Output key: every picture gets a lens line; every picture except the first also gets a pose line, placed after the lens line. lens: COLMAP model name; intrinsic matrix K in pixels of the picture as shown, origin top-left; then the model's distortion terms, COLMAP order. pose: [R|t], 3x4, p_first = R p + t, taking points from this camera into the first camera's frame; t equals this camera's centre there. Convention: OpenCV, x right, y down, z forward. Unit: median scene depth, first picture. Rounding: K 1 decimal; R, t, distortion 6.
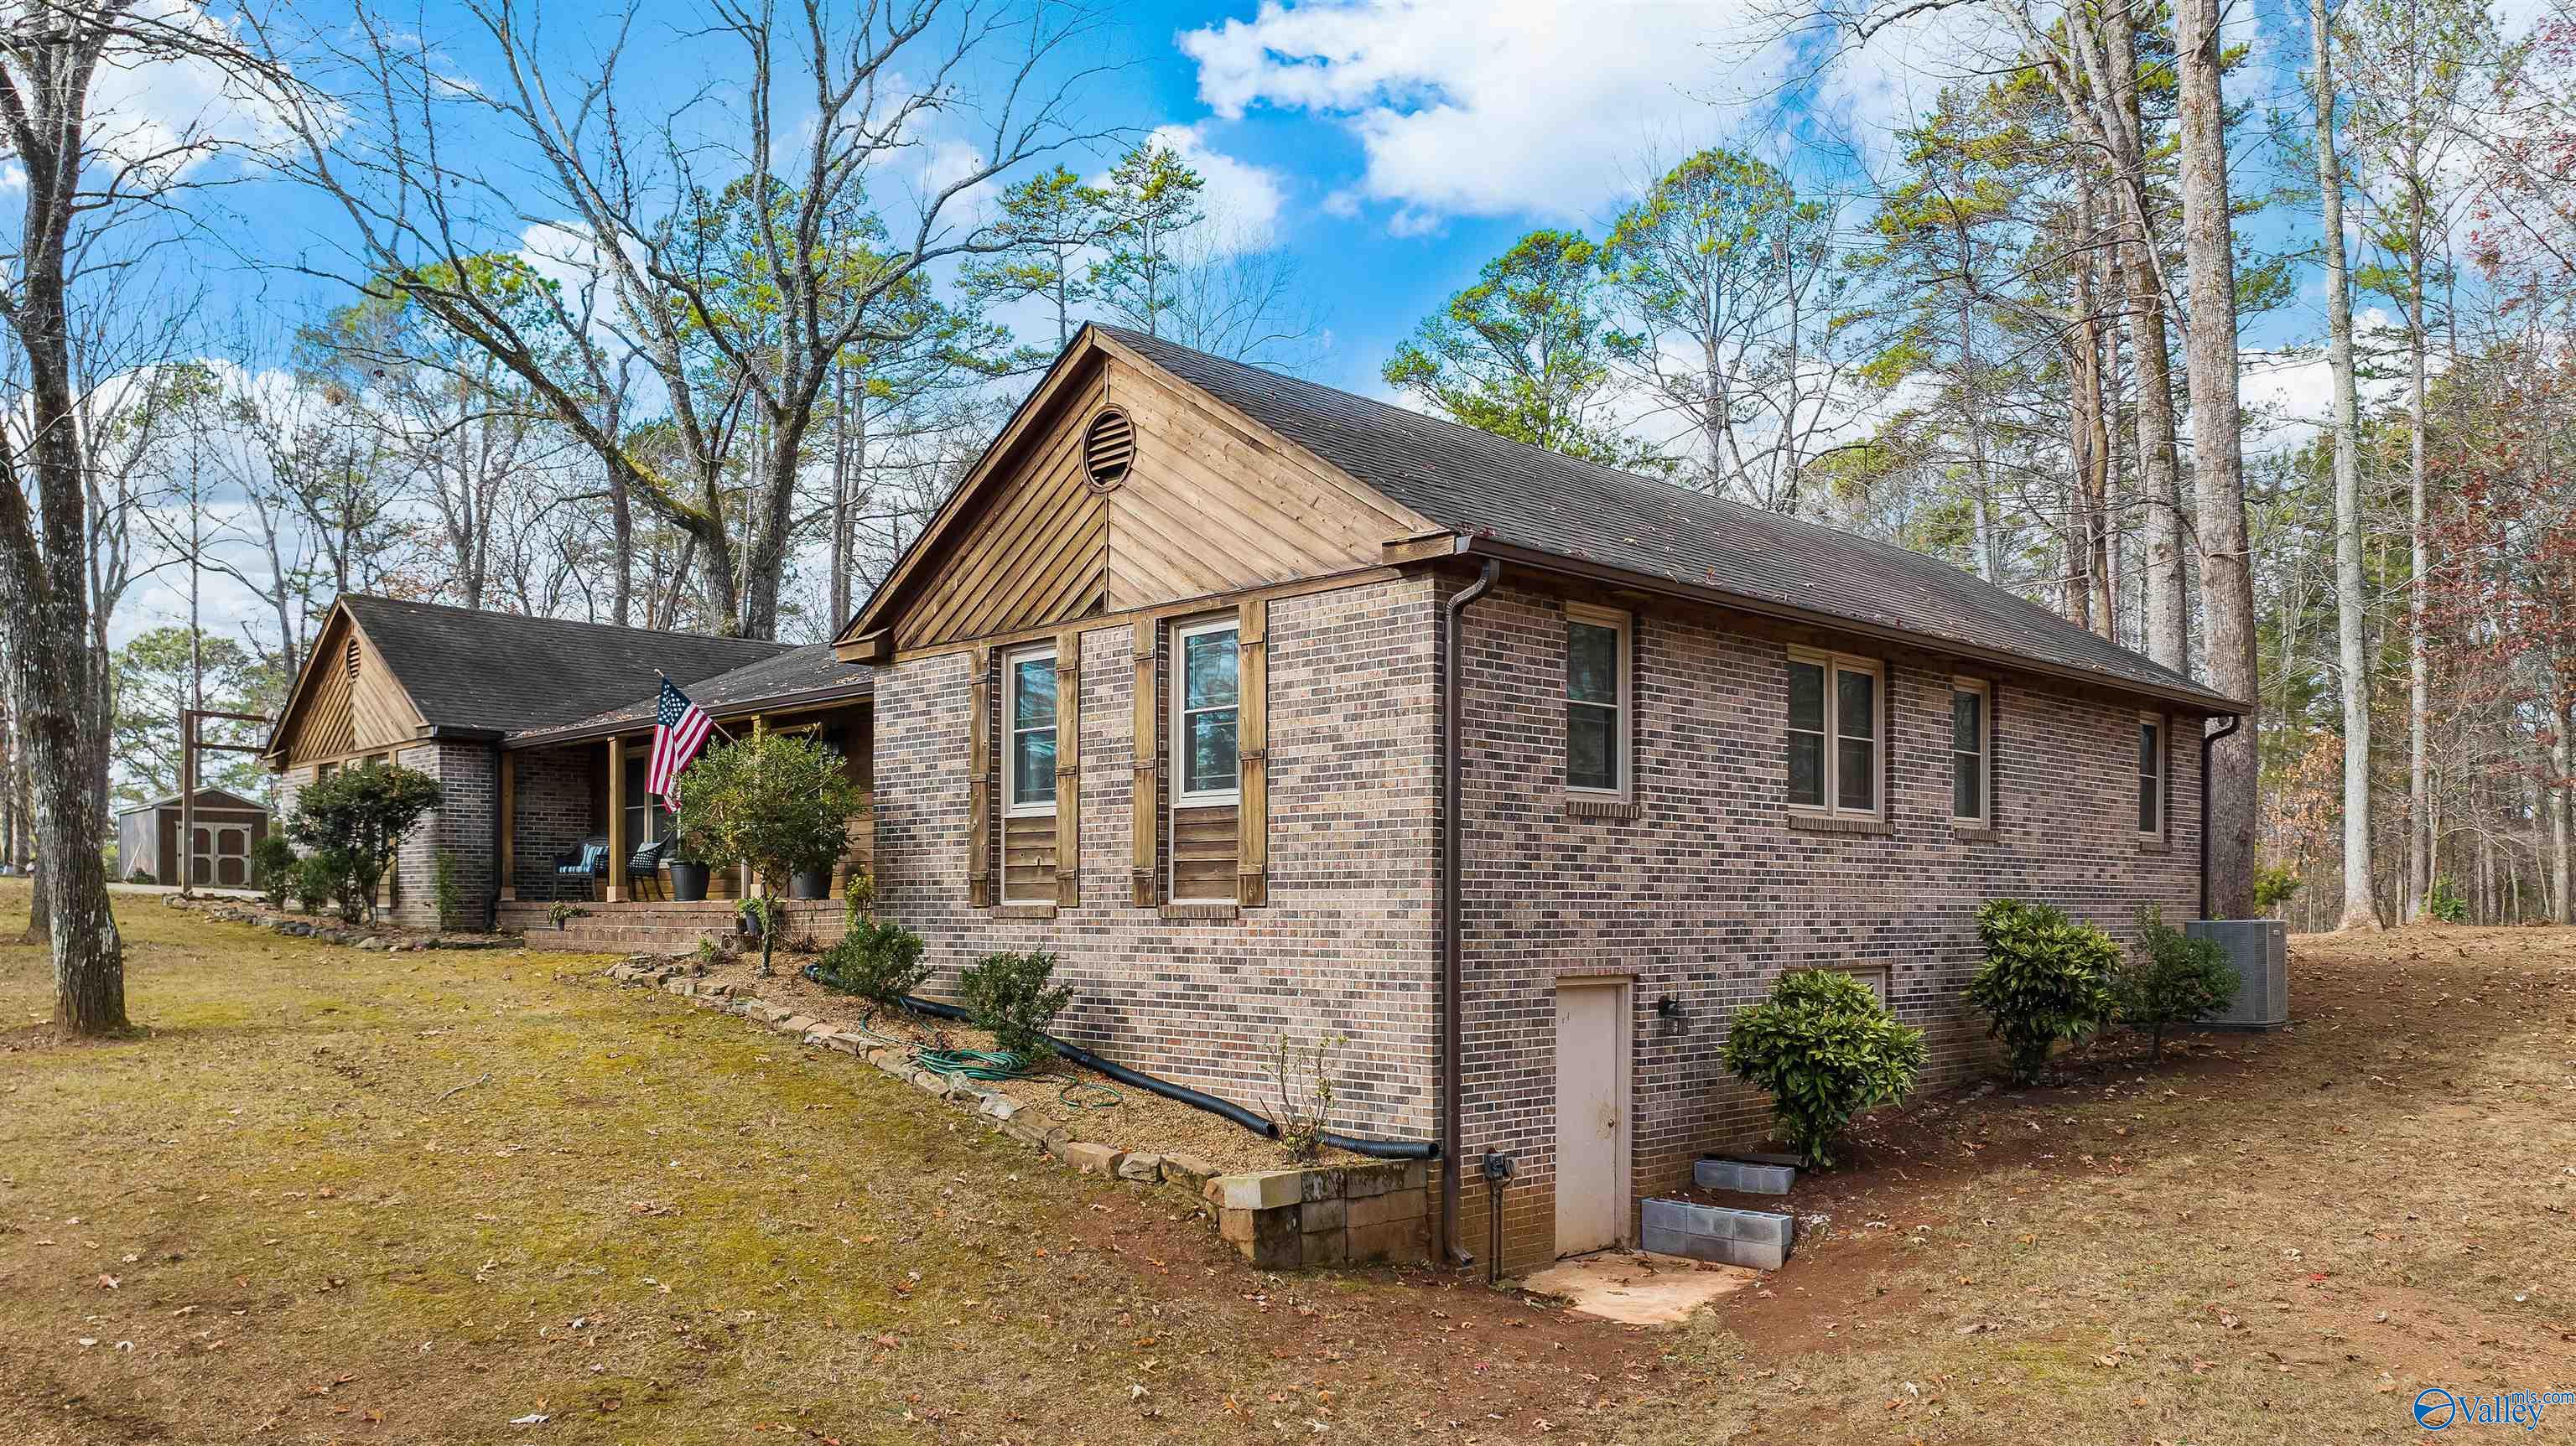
lens RADIAL K [[1874.5, 0, 1247.5], [0, 1874.5, 911.8], [0, 0, 1]] dist [0.012335, -0.017659]
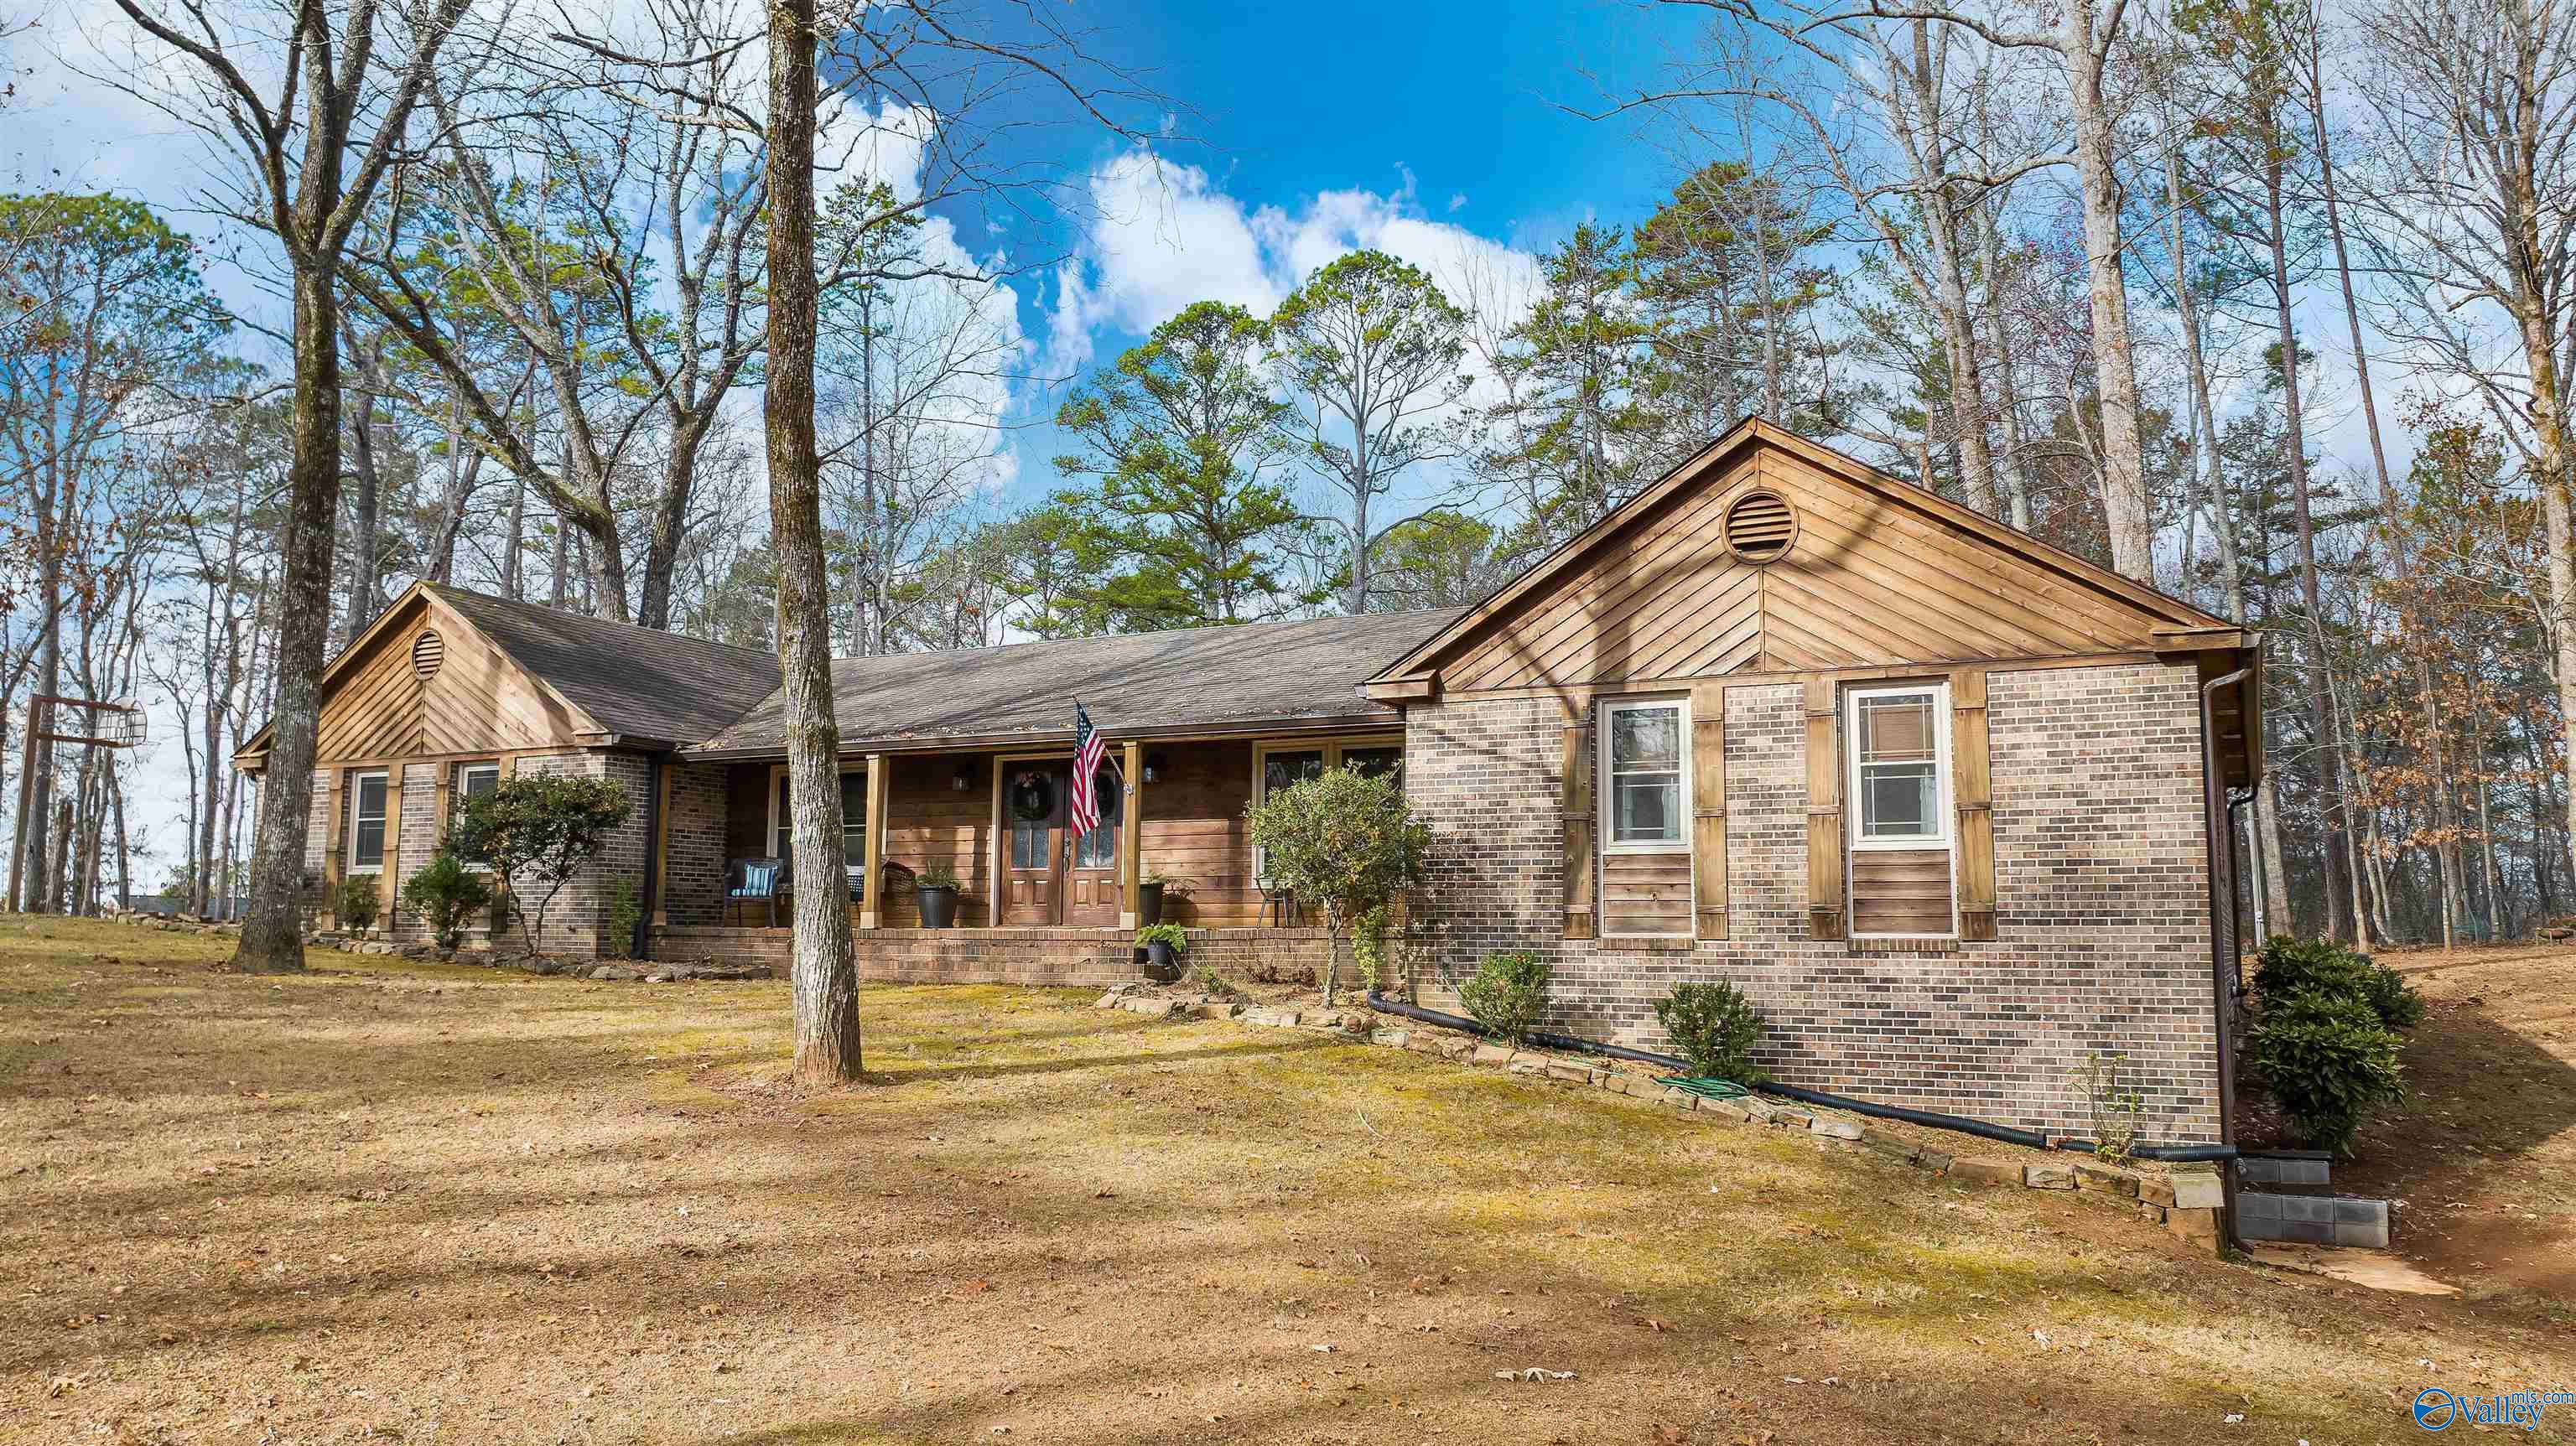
lens RADIAL K [[1874.5, 0, 1276.9], [0, 1874.5, 716.3], [0, 0, 1]] dist [0.012335, -0.017659]
pose [[0.943495, 0.041986, 0.328717, -0.761580], [-0.002442, 0.992795, -0.119797, -0.000415], [-0.331378, 0.112225, 0.936800, 0.068448]]
